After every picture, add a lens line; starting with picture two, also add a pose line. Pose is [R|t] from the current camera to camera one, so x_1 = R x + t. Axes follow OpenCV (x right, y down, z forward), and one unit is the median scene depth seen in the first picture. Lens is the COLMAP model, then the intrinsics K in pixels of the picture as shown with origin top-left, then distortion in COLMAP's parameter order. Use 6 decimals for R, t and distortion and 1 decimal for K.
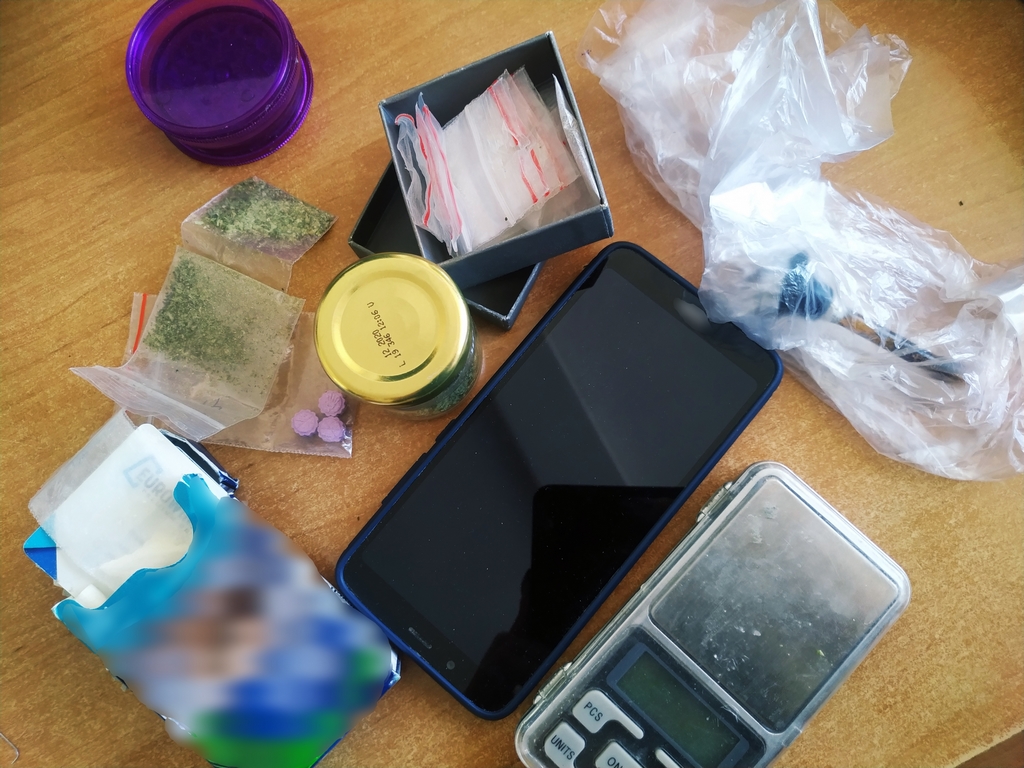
lens RADIAL K [[801.5, 0, 512.0], [0, 801.5, 384.0], [0, 0, 1]] dist [0.049202, 0.000847]
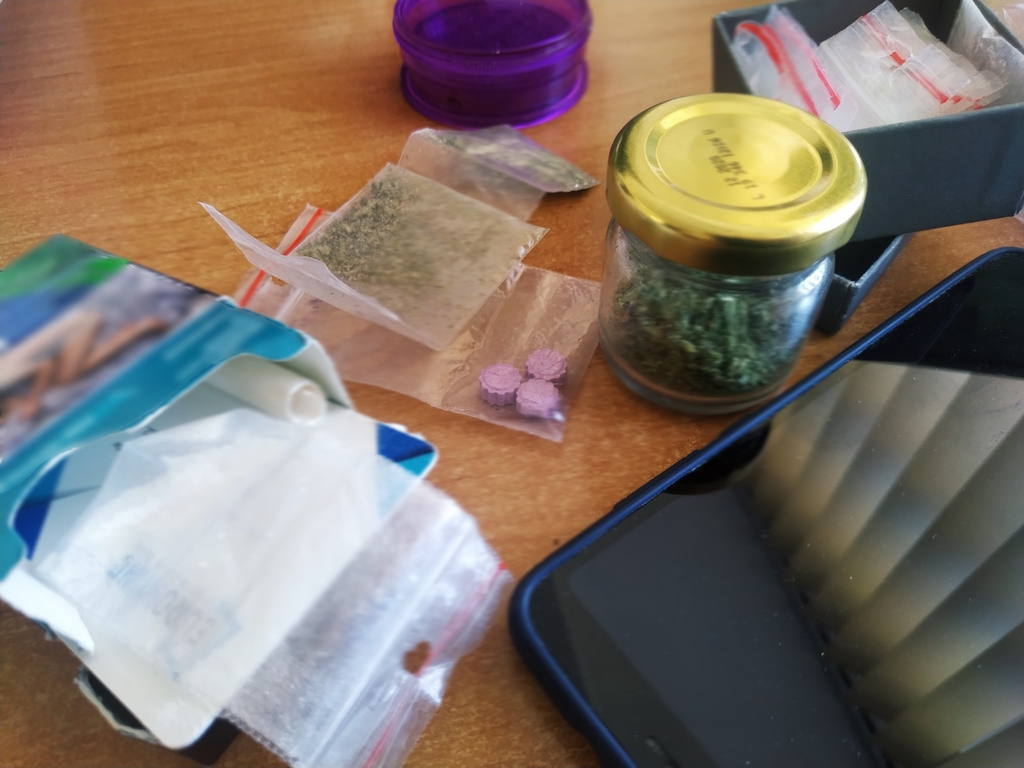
lens RADIAL K [[801.5, 0, 512.0], [0, 801.5, 384.0], [0, 0, 1]] dist [0.049202, 0.000847]
pose [[0.973798, 0.208488, -0.090834, -0.191767], [-0.225553, 0.834406, -0.502883, 0.360352], [-0.029053, 0.510195, 0.859568, 0.463770]]
